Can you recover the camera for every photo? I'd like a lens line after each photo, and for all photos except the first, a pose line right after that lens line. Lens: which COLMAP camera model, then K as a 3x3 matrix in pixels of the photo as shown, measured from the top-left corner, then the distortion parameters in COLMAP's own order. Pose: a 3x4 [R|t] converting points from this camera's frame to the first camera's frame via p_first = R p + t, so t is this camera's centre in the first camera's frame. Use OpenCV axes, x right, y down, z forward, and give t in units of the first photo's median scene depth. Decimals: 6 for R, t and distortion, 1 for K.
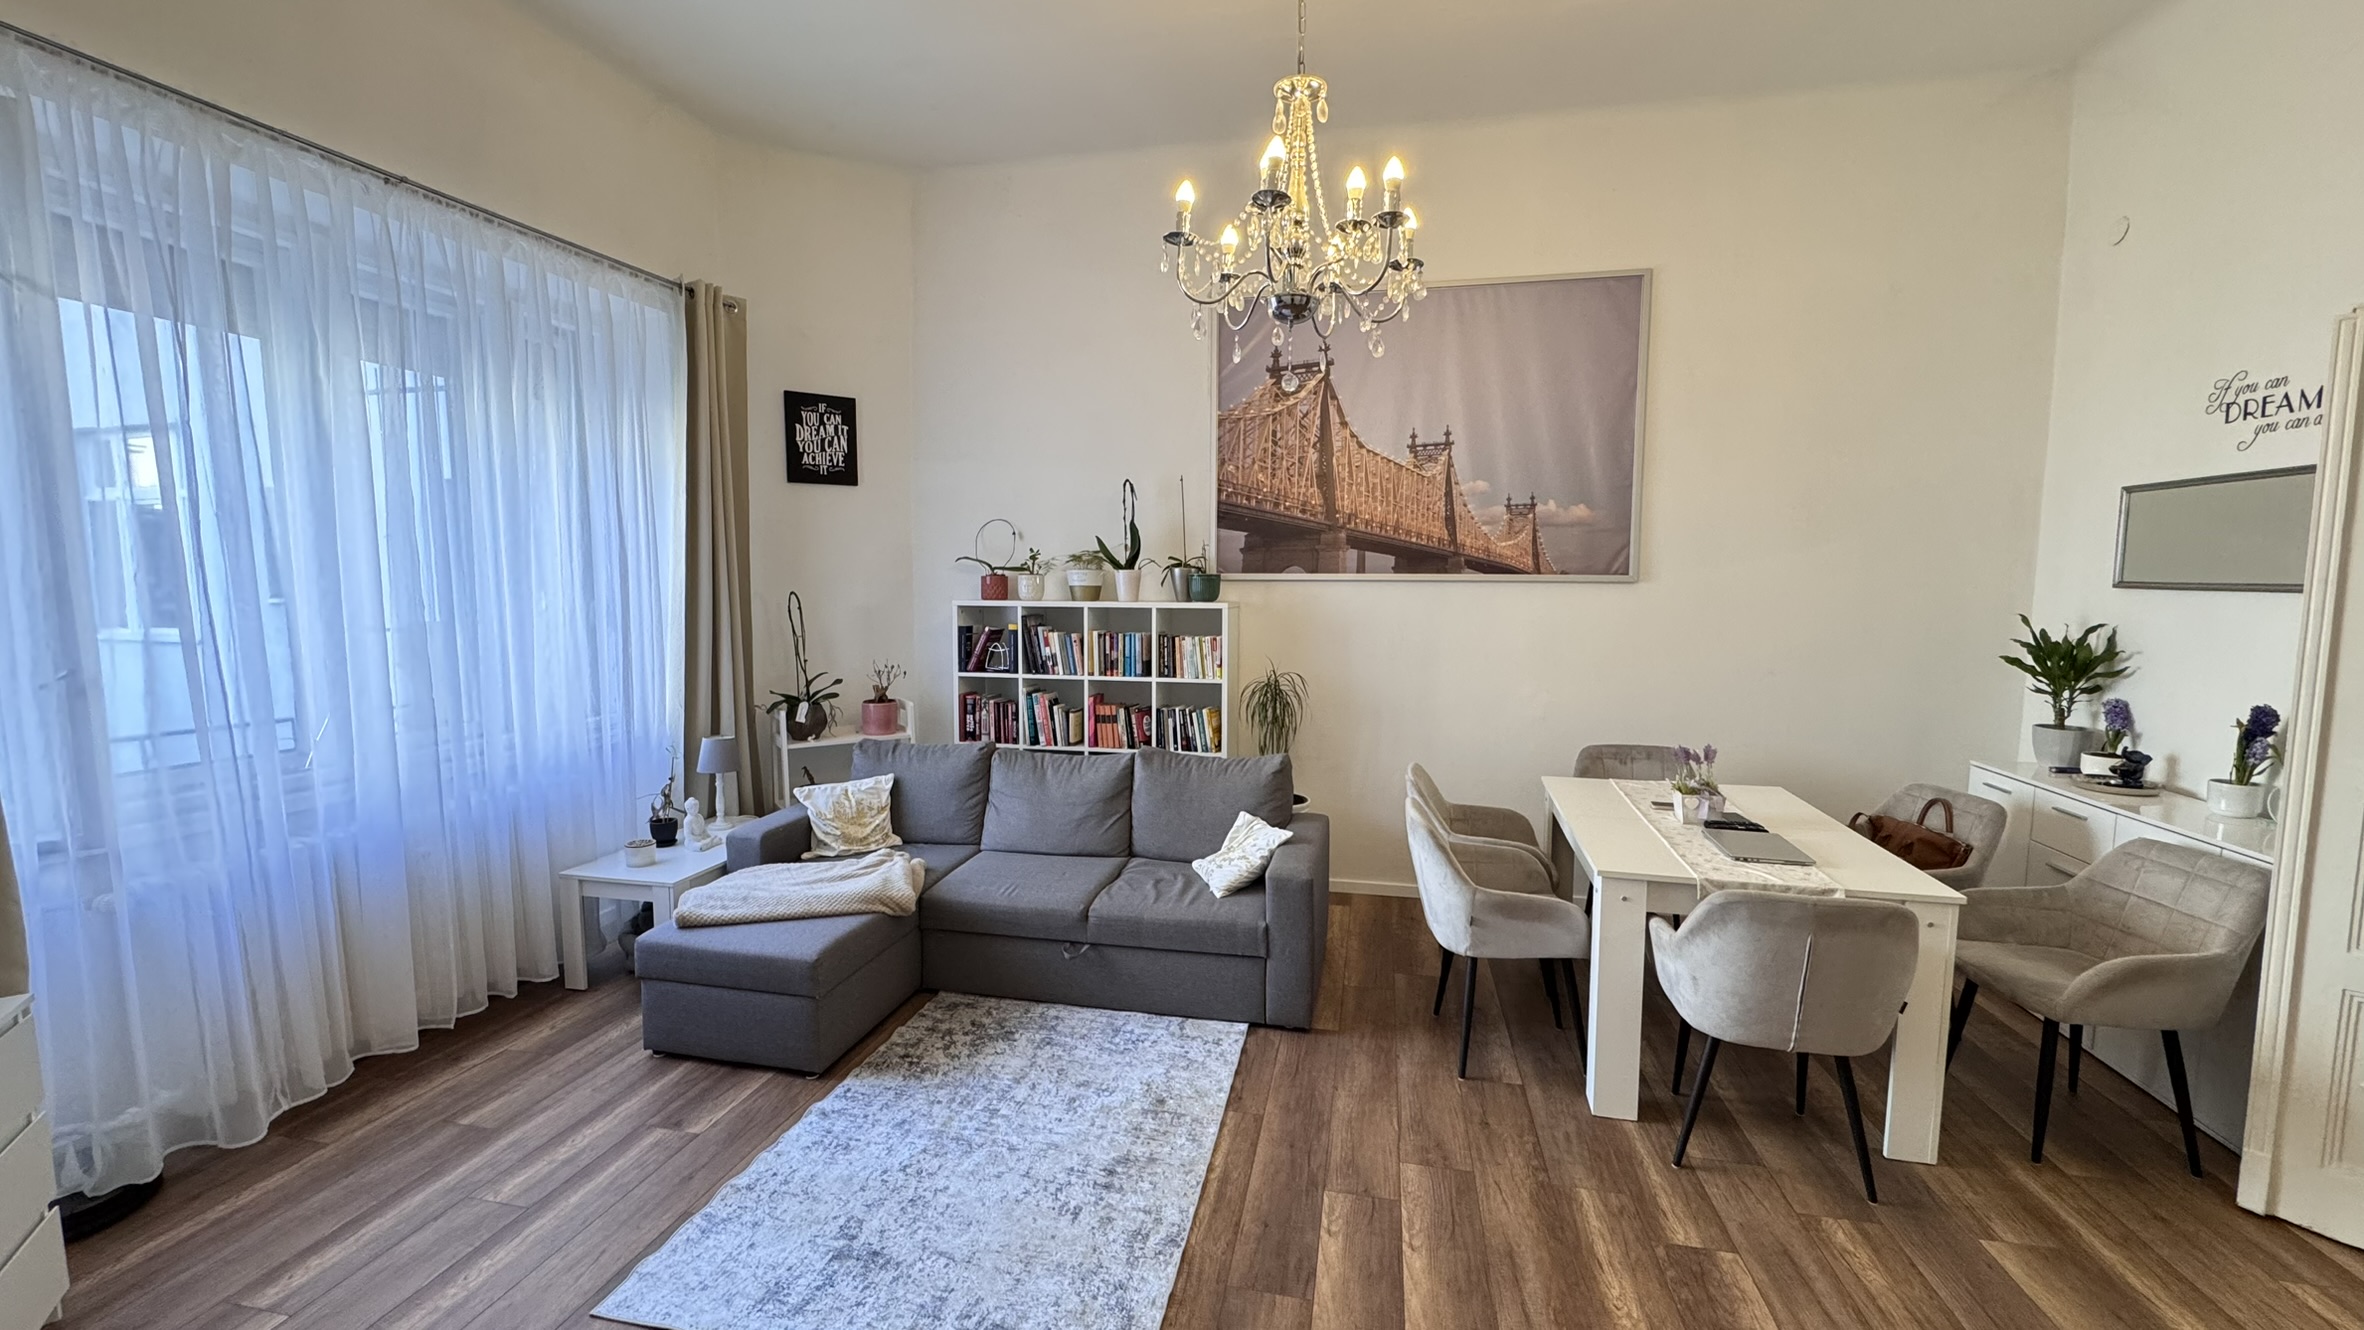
lens RADIAL K [[944.7, 0, 1175.8], [0, 944.7, 670.1], [0, 0, 1]] dist [-0.000471, 0.000378]
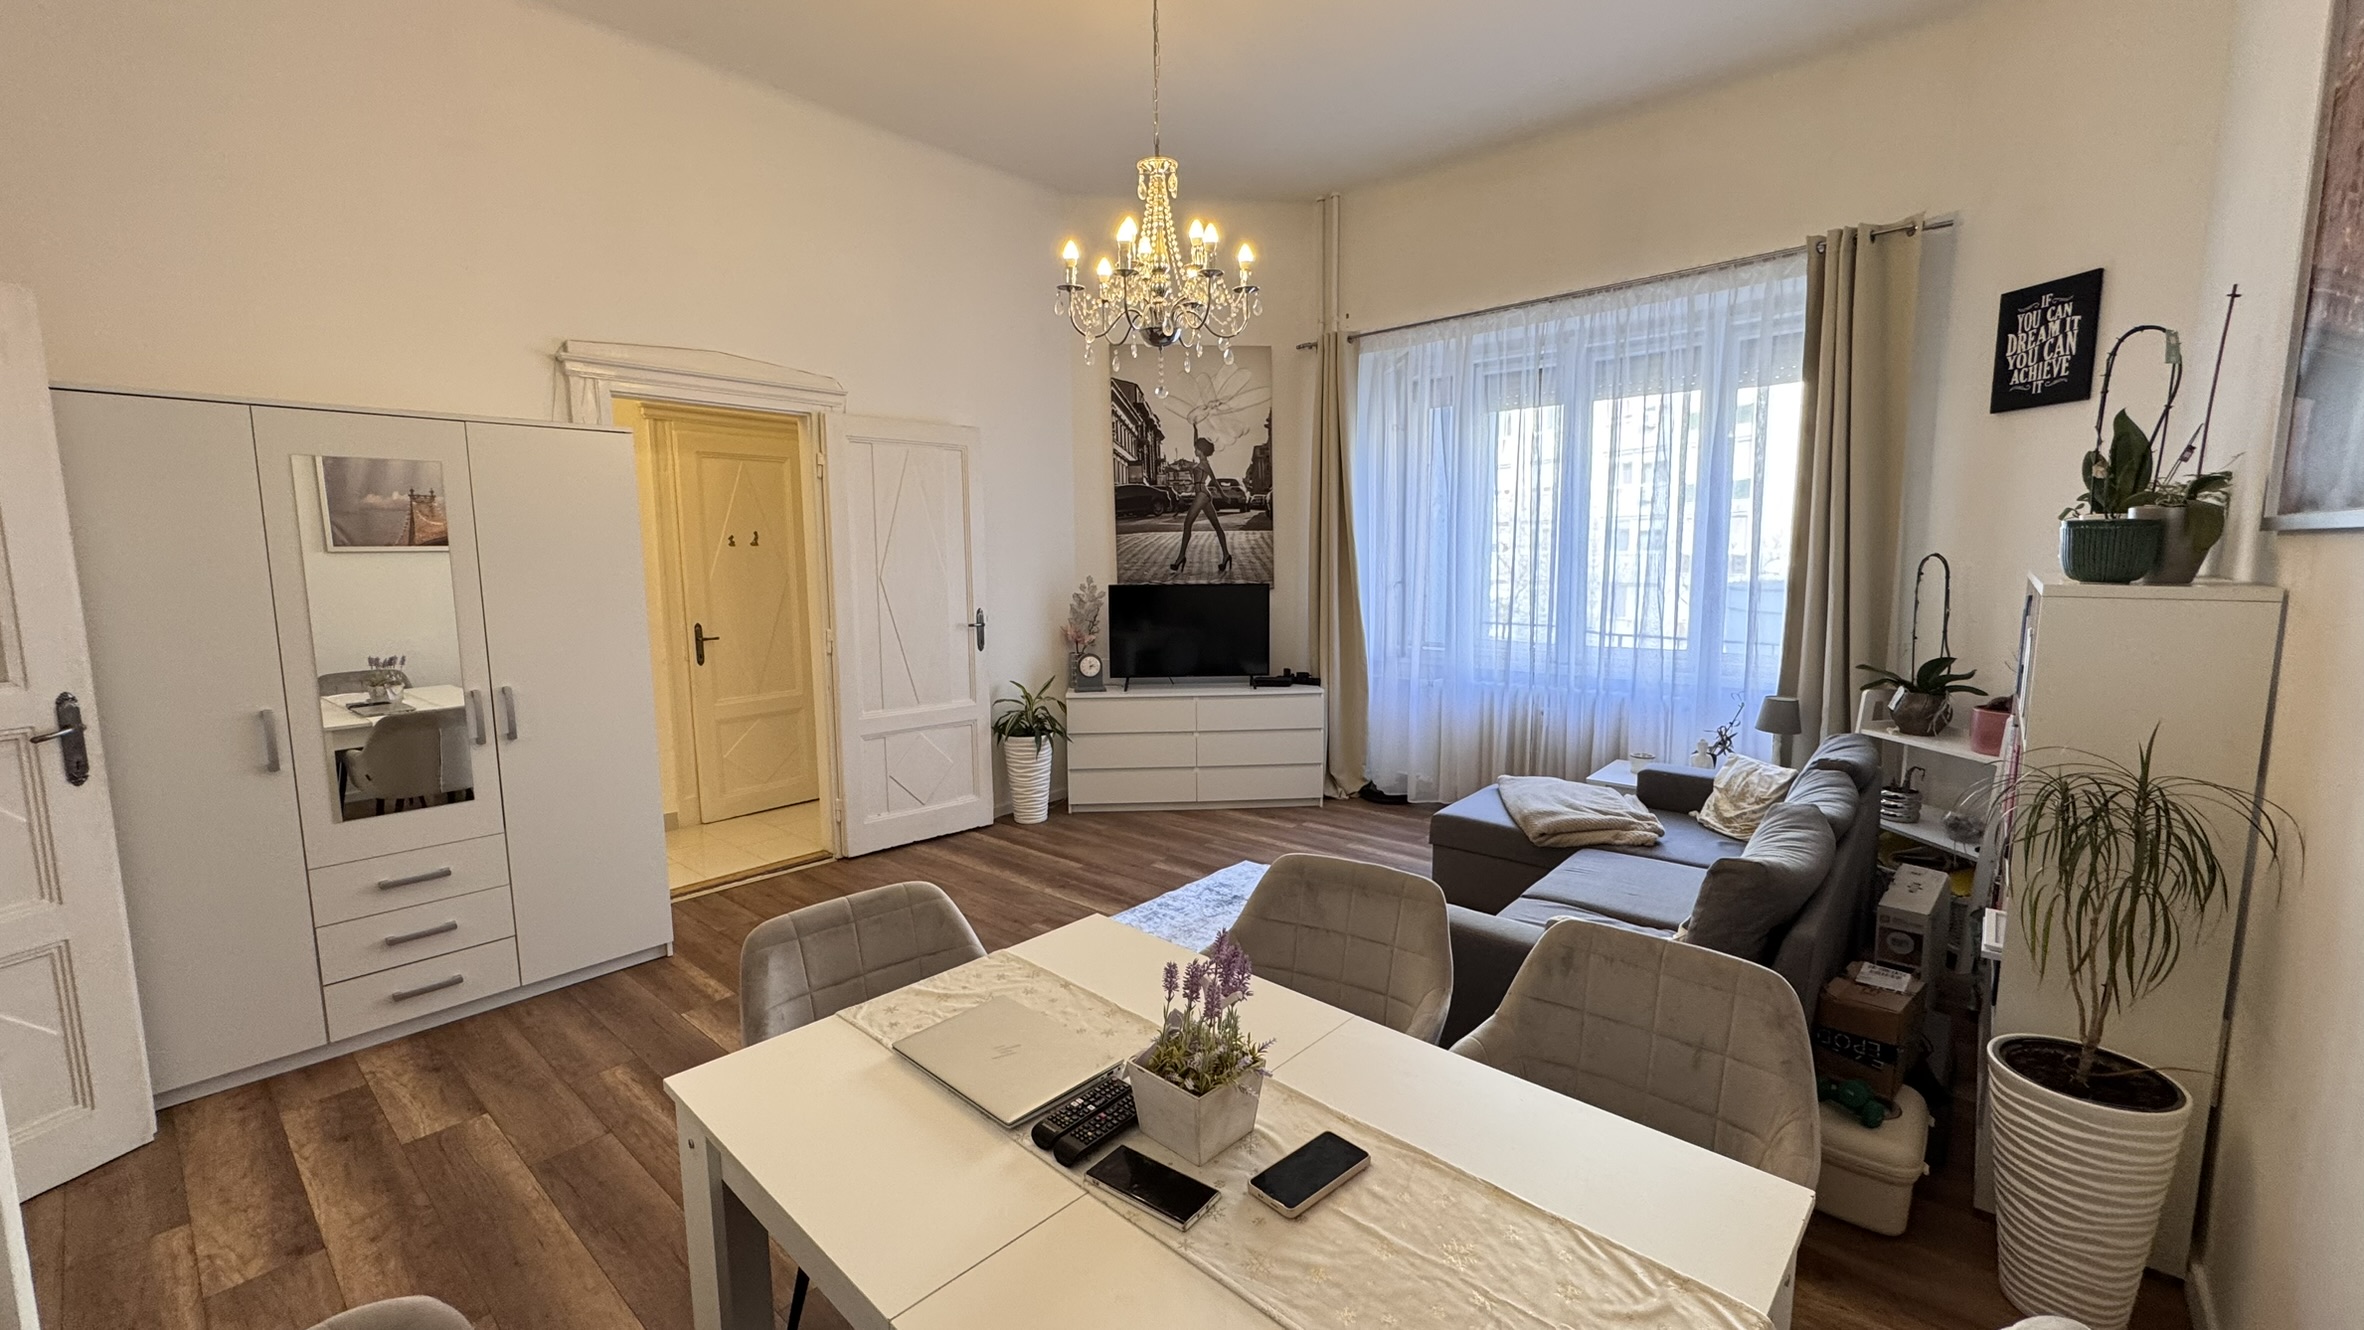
lens RADIAL K [[938.8, 0, 1169.7], [0, 938.8, 669.2], [0, 0, 1]] dist [-0.000013, -0.000156]
pose [[-0.480937, 0.115135, -0.869163, 0.635312], [-0.076861, 0.981987, 0.172610, -0.074470], [0.873380, 0.149820, -0.463424, 0.817462]]
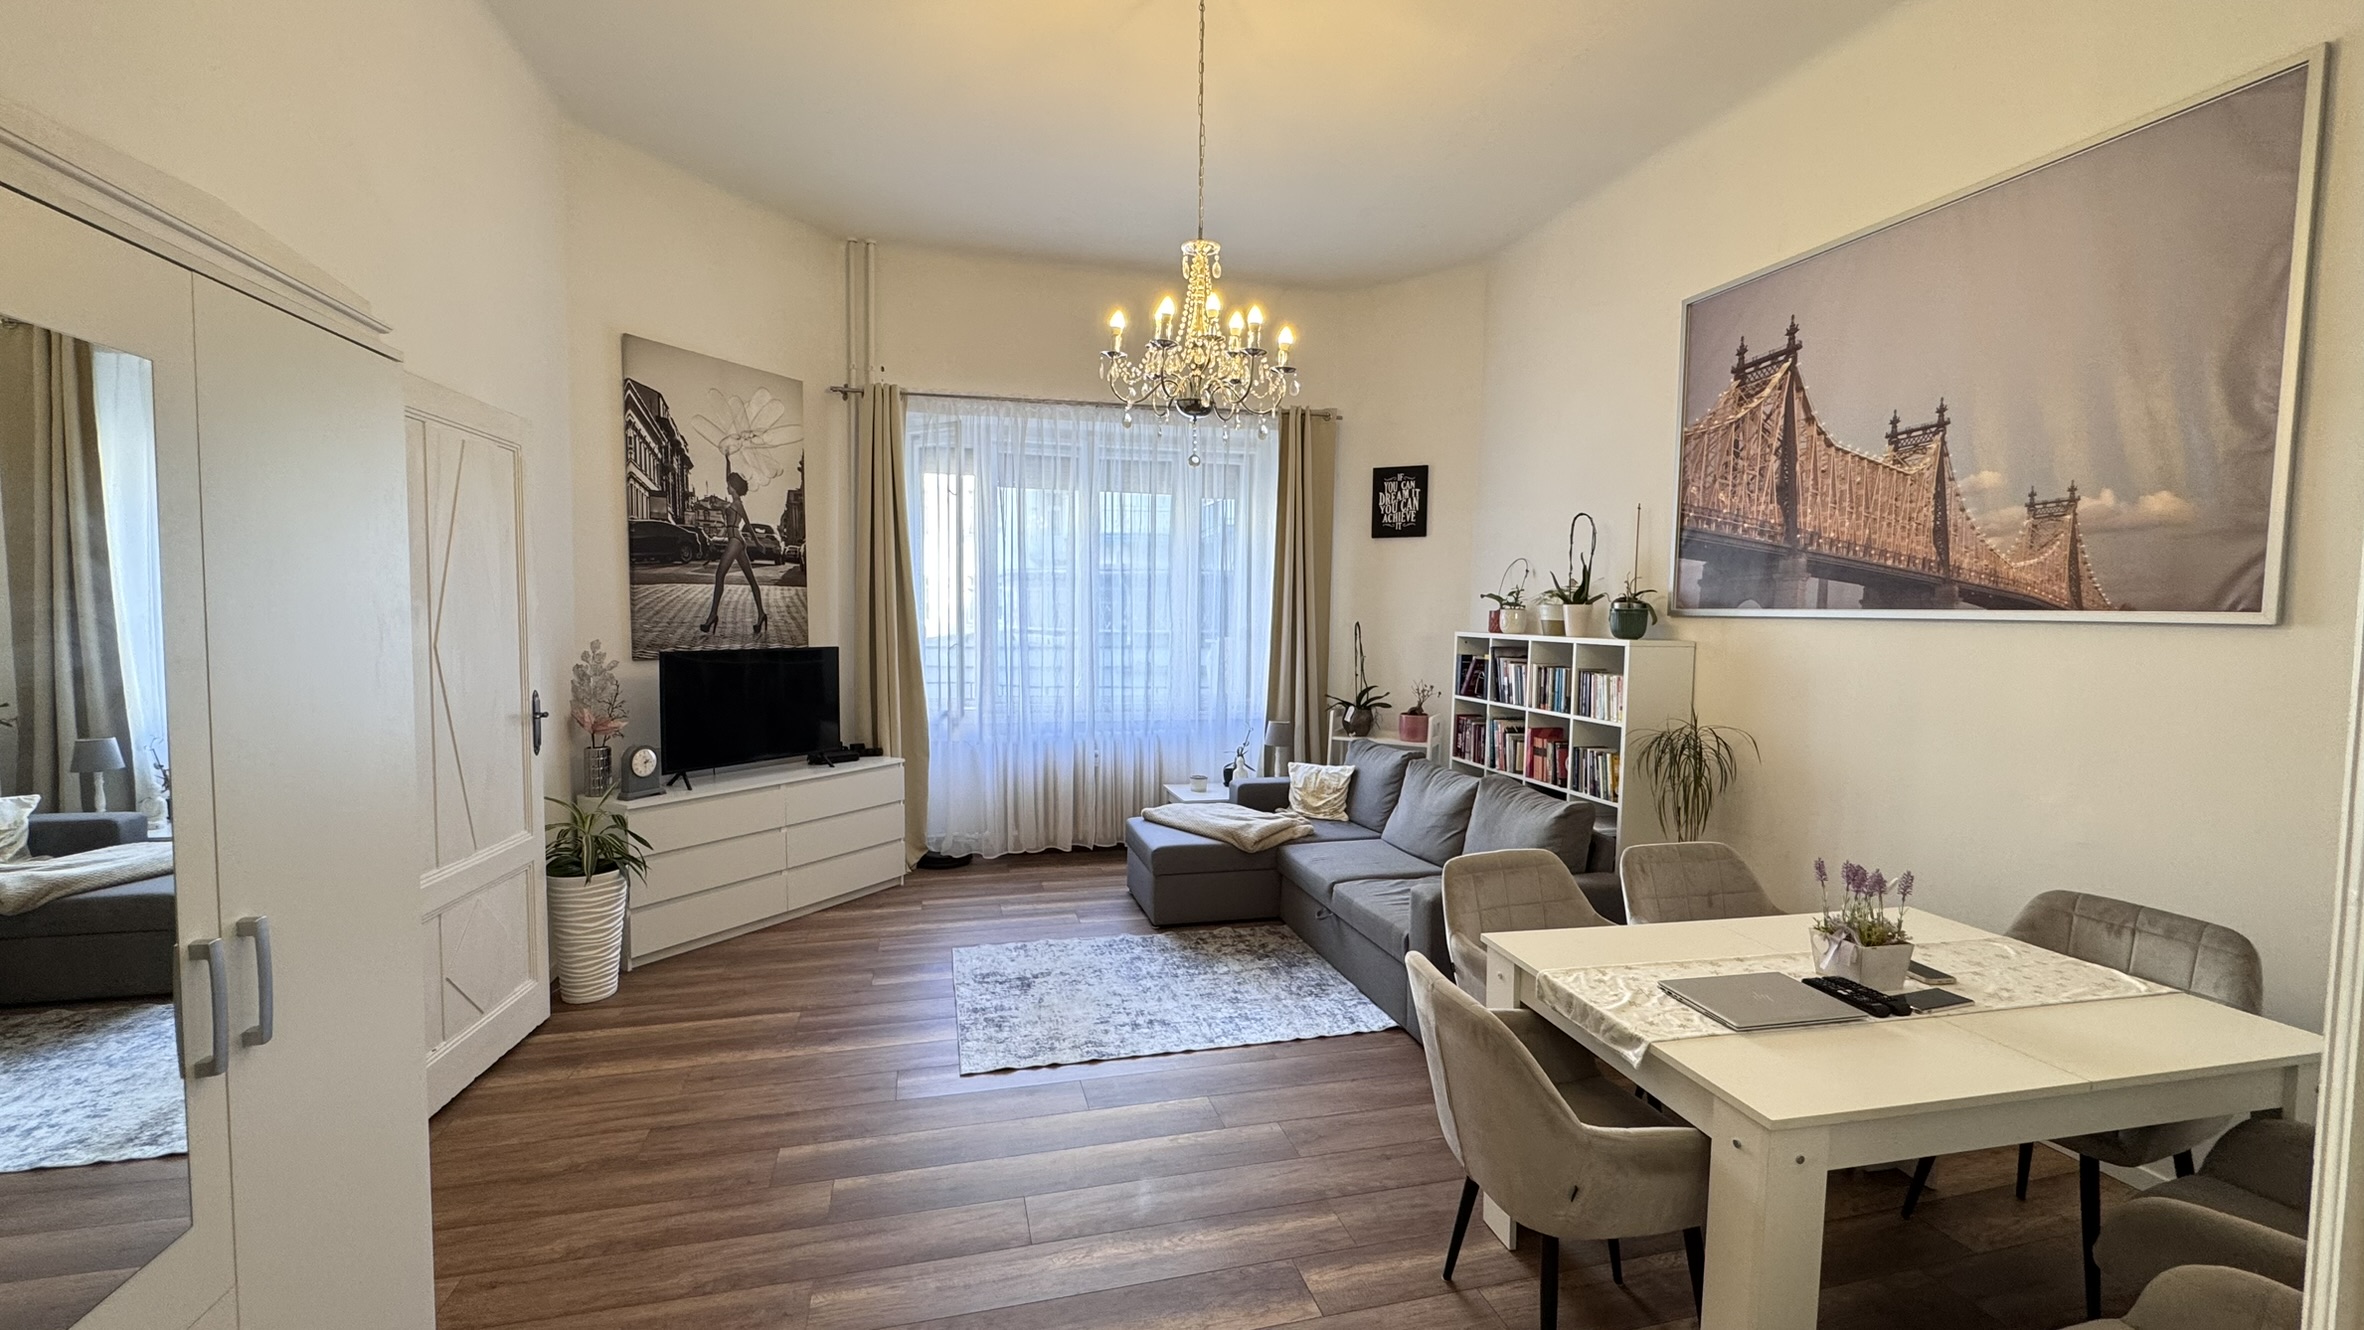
lens RADIAL K [[944.7, 0, 1175.8], [0, 944.7, 670.1], [0, 0, 1]] dist [-0.000471, 0.000378]
pose [[0.451871, 0.060189, -0.890051, 0.650621], [-0.100305, 0.994822, 0.016350, -0.012619], [0.886426, 0.081889, 0.455568, 0.188818]]
